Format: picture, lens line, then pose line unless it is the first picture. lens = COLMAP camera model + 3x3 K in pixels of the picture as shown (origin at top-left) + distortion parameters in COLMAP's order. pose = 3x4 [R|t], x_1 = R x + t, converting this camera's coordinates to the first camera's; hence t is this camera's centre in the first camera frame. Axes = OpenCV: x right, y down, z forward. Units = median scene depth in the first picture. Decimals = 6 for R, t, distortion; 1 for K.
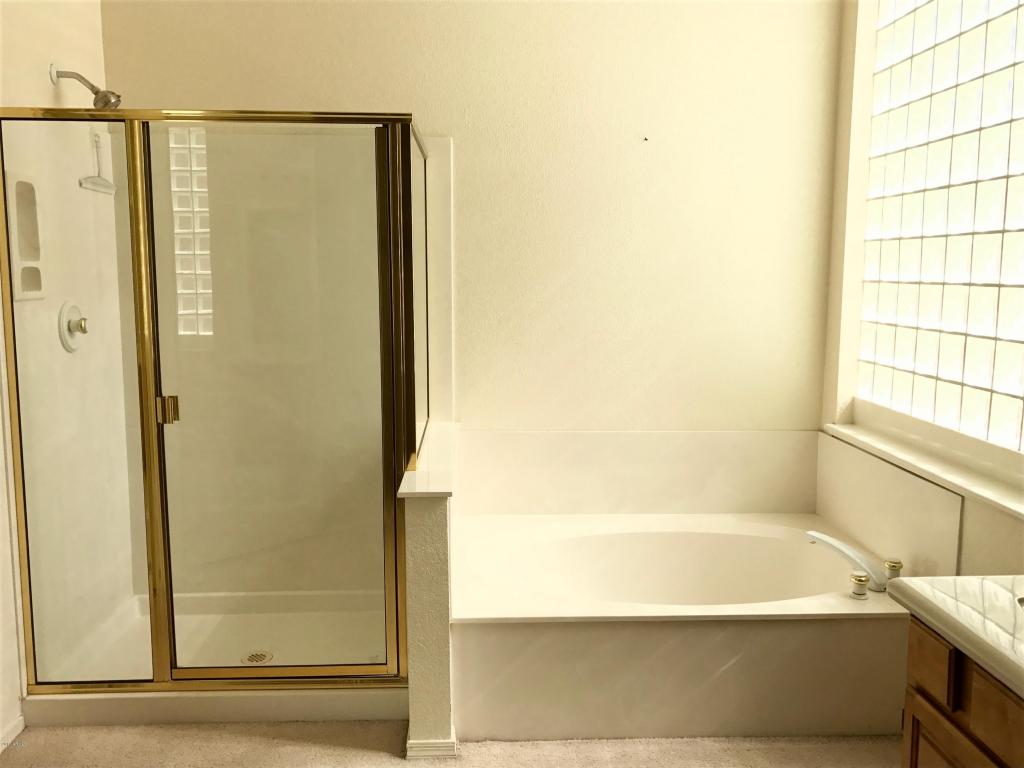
lens RADIAL K [[904.1, 0, 512.2], [0, 904.1, 384.6], [0, 0, 1]] dist [0.006768, 0.004601]
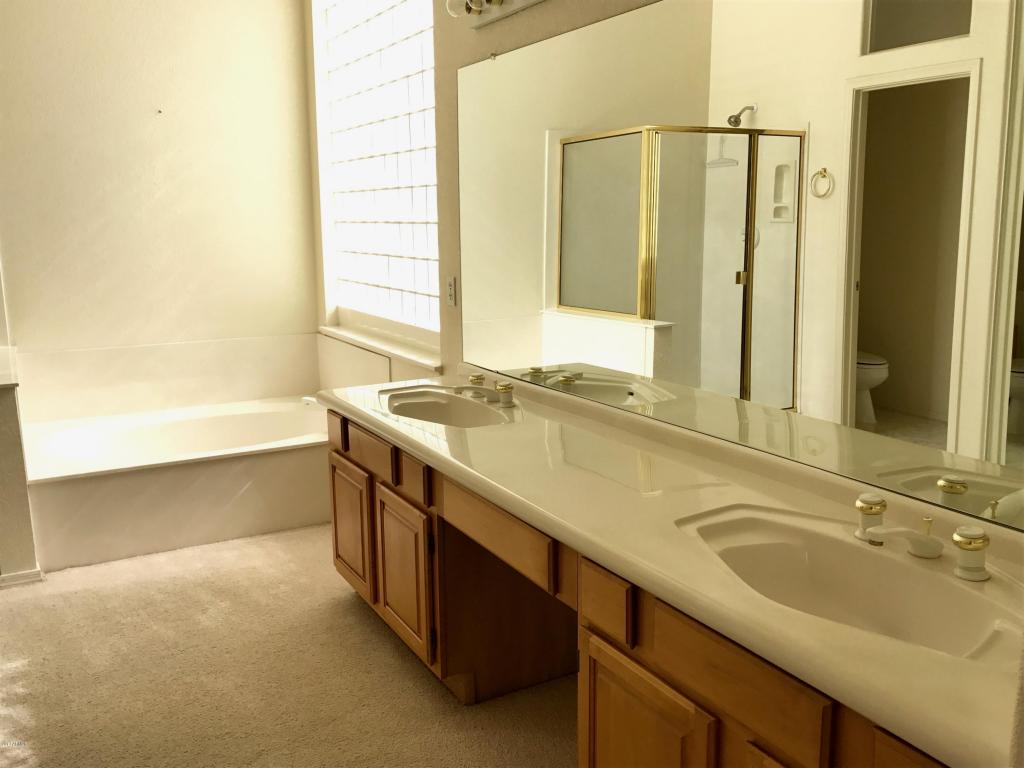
lens RADIAL K [[904.1, 0, 514.0], [0, 904.1, 380.5], [0, 0, 1]] dist [0.006768, 0.004601]
pose [[0.894447, -0.090900, 0.437837, 0.001460], [0.069331, 0.995471, 0.065037, 0.065617], [-0.441766, -0.027817, 0.896699, -0.429120]]
